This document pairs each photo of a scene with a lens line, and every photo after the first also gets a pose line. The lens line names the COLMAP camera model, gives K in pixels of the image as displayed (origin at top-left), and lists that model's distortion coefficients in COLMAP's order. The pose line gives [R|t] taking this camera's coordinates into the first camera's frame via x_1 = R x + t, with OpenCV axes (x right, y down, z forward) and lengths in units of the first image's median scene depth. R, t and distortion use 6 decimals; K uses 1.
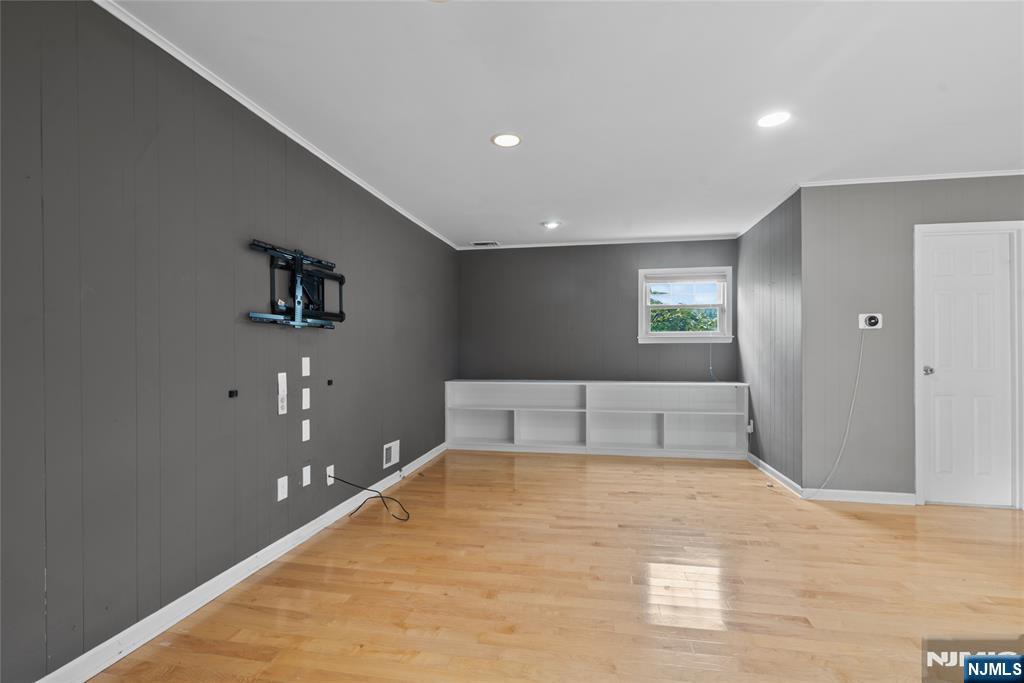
lens RADIAL K [[467.4, 0, 510.4], [0, 467.4, 343.7], [0, 0, 1]] dist [0.000409, 0.000345]
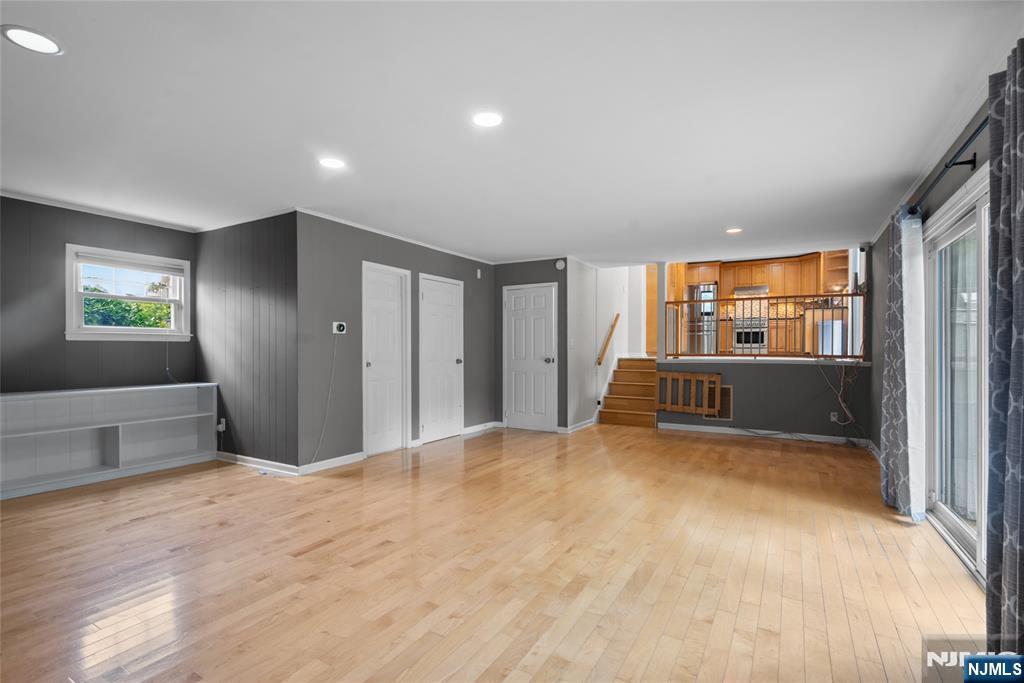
lens RADIAL K [[467.4, 0, 510.4], [0, 467.4, 343.7], [0, 0, 1]] dist [0.000409, 0.000345]
pose [[0.367685, 0.011712, 0.929877, -0.262505], [-0.014926, 0.999866, -0.006691, -0.001650], [-0.929831, -0.011419, 0.367810, 0.066678]]
